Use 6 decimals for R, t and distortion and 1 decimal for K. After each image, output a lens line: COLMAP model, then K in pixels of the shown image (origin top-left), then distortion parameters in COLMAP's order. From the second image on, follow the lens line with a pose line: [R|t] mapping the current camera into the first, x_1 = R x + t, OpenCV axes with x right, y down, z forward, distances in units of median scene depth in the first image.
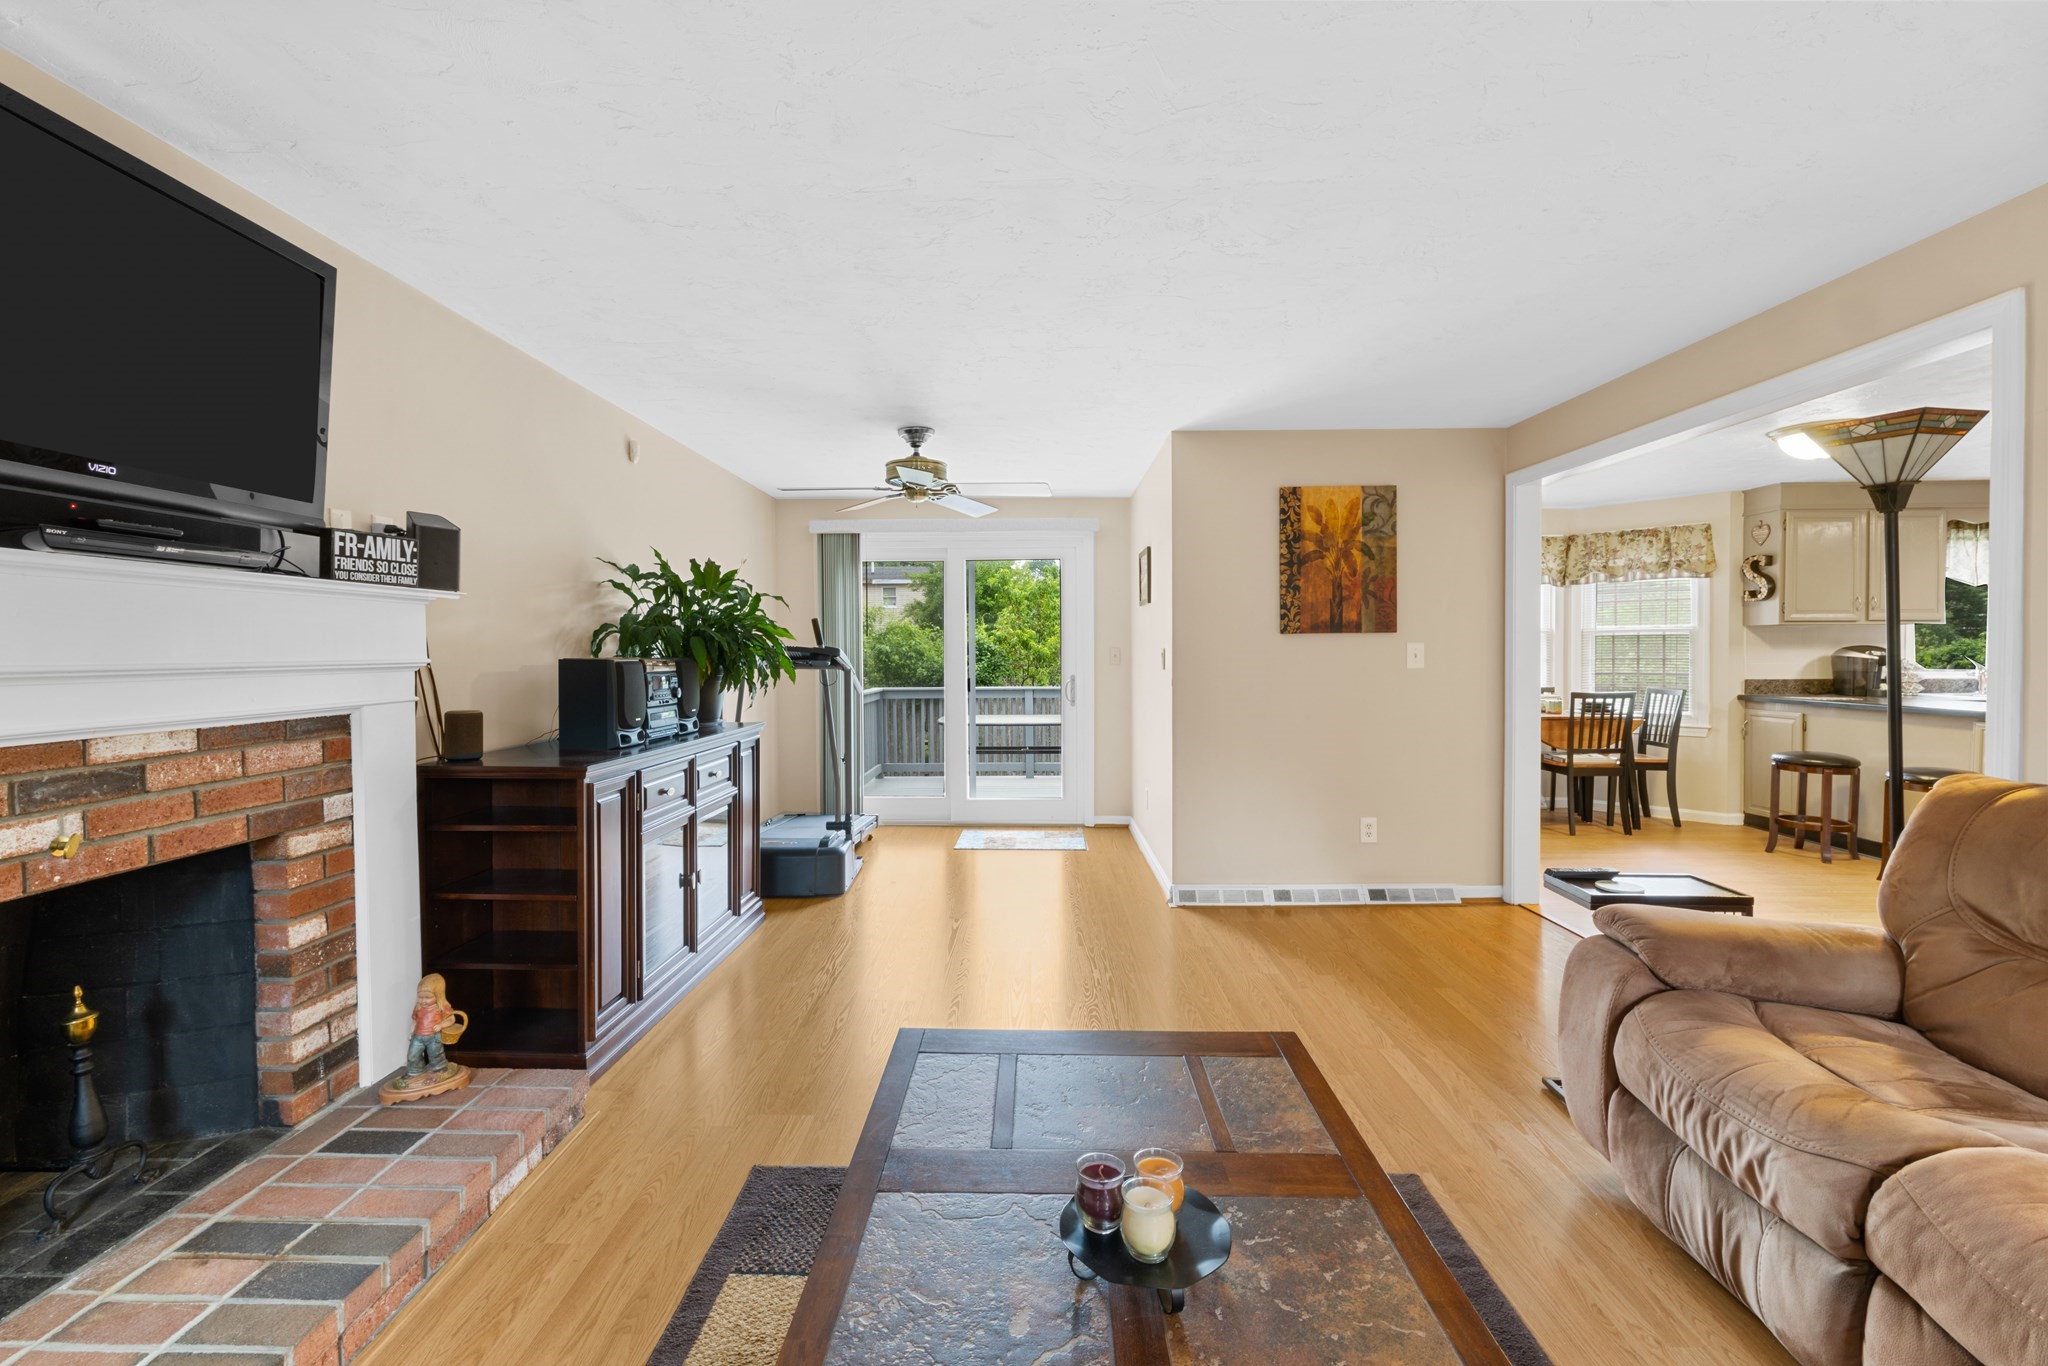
lens RADIAL K [[886.1, 0, 1029.5], [0, 886.1, 671.9], [0, 0, 1]] dist [-0.003936, 0.001132]
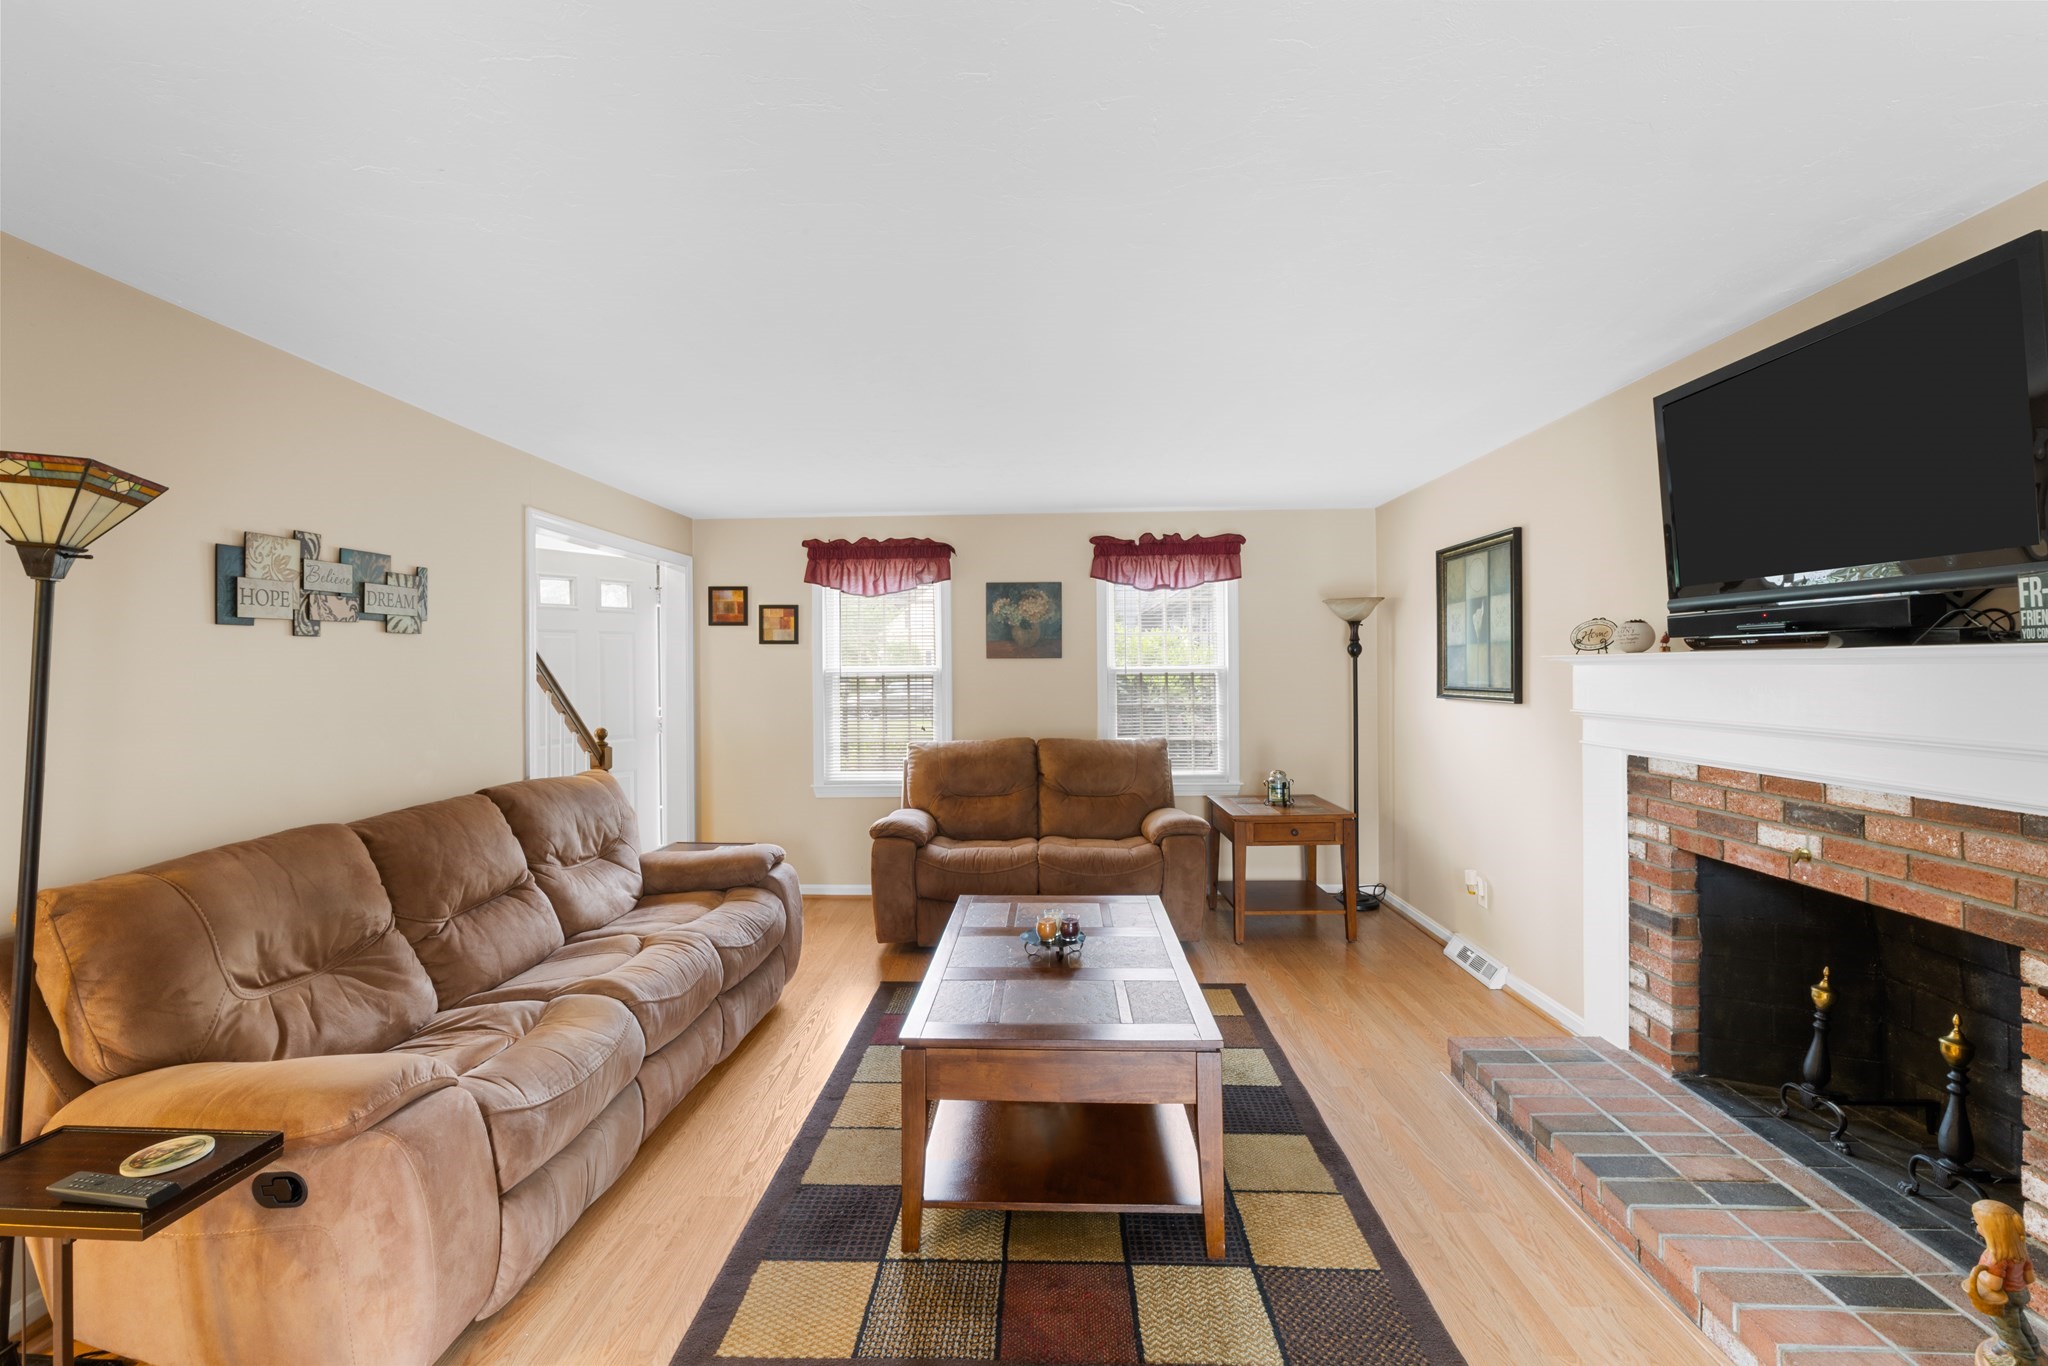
lens RADIAL K [[886.1, 0, 1016.6], [0, 886.1, 665.5], [0, 0, 1]] dist [-0.003936, 0.001132]
pose [[-0.999846, 0.009836, 0.014503, 0.048573], [0.010172, 0.999676, 0.023335, -0.060135], [-0.014269, 0.023479, -0.999623, 0.984189]]
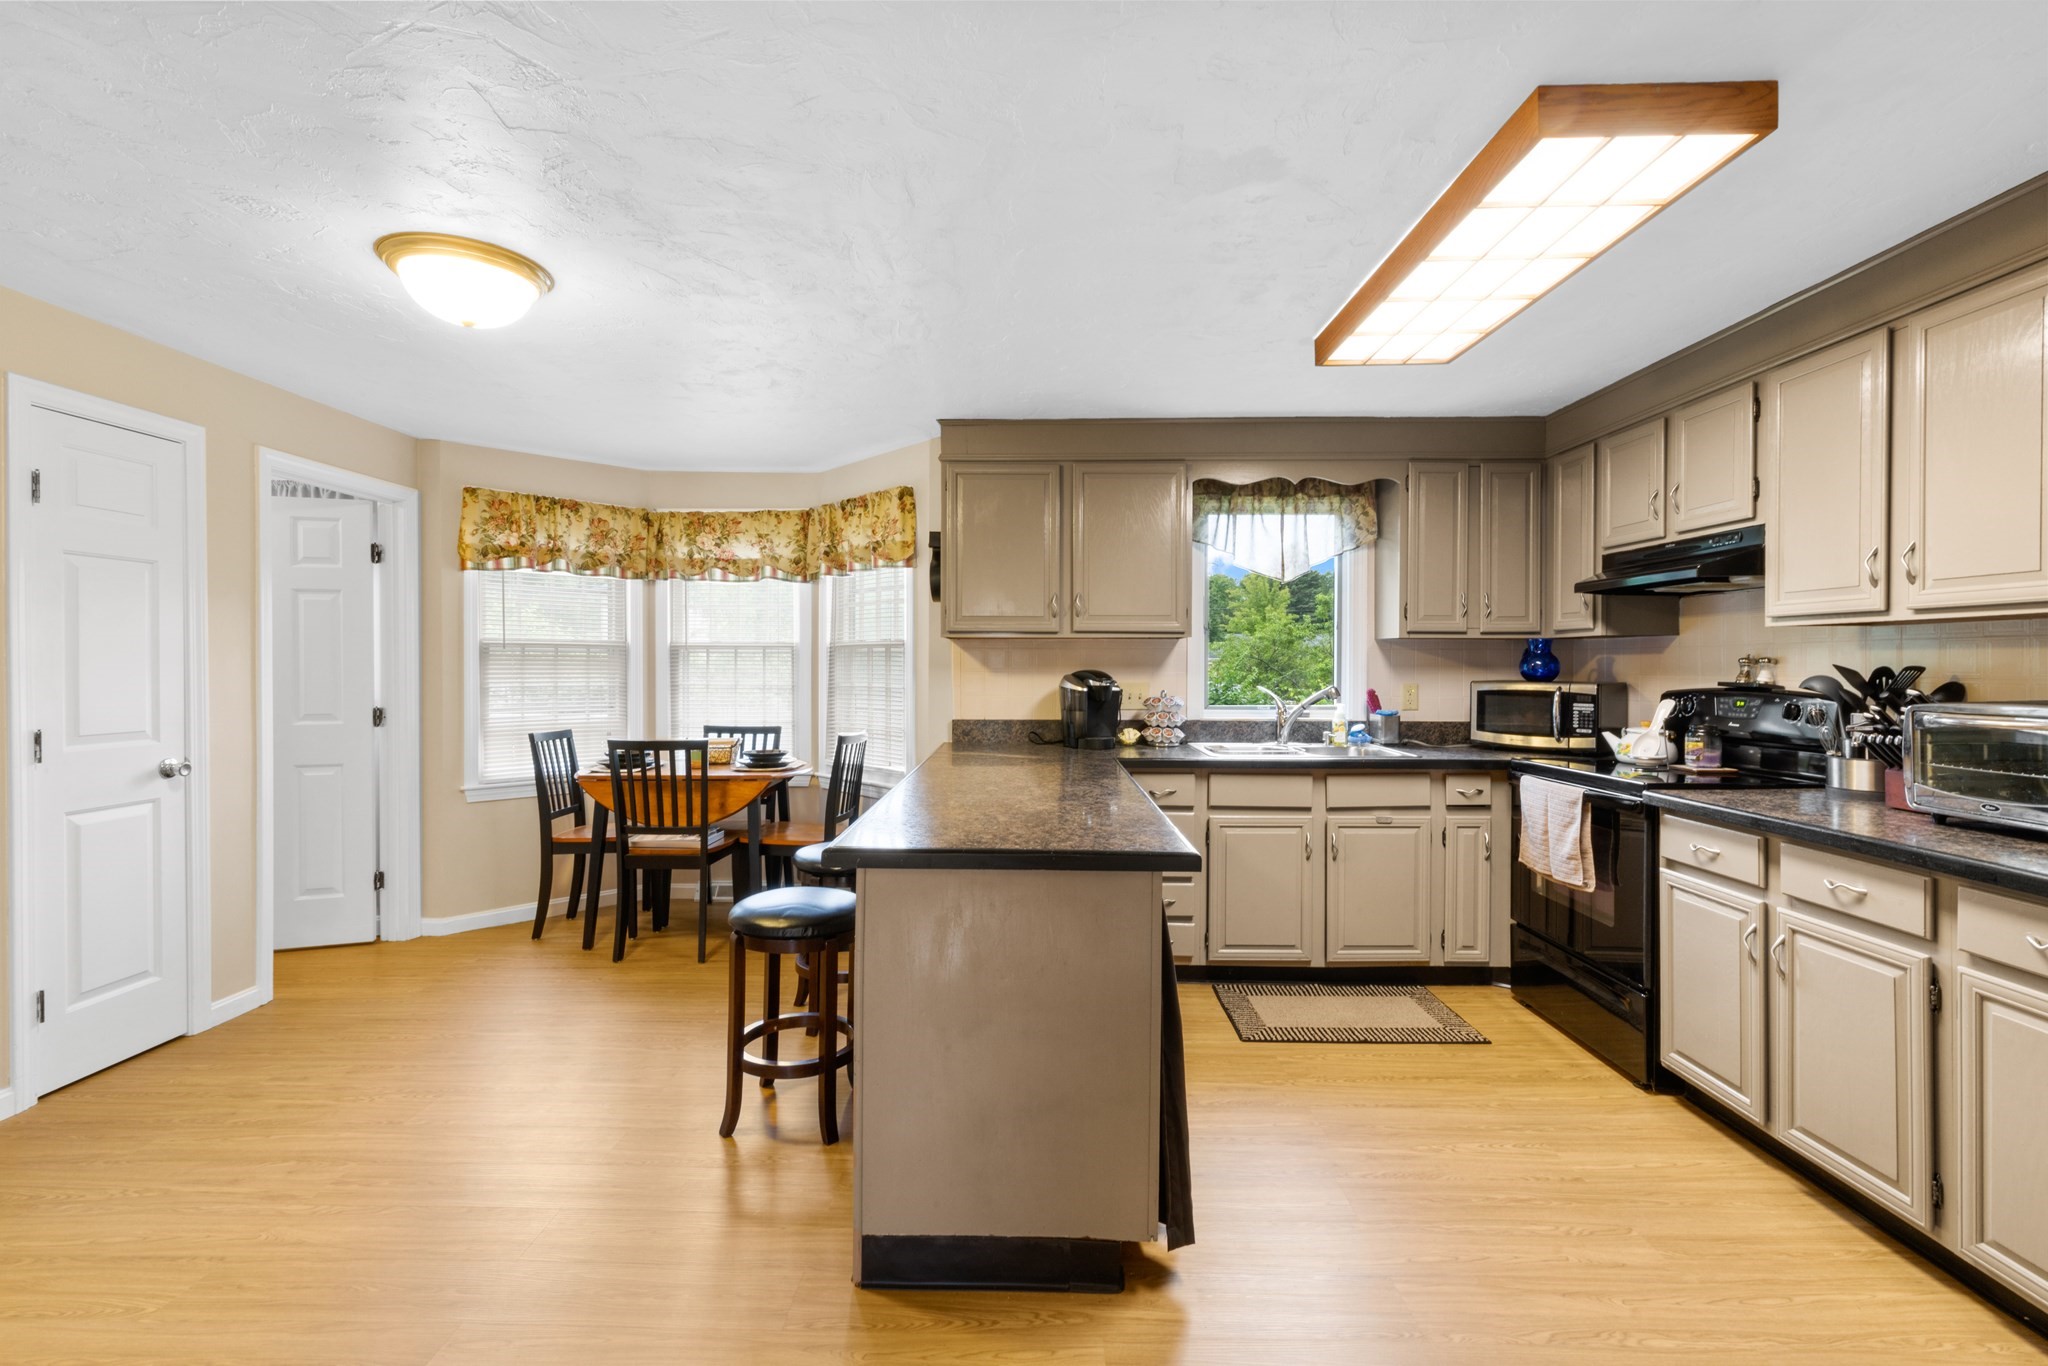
lens RADIAL K [[886.1, 0, 1018.7], [0, 886.1, 671.4], [0, 0, 1]] dist [-0.003936, 0.001132]
pose [[0.999927, 0.006756, 0.010009, 1.347214], [-0.006611, 0.999875, -0.014389, -0.029425], [-0.010105, 0.014322, 0.999846, 0.521786]]
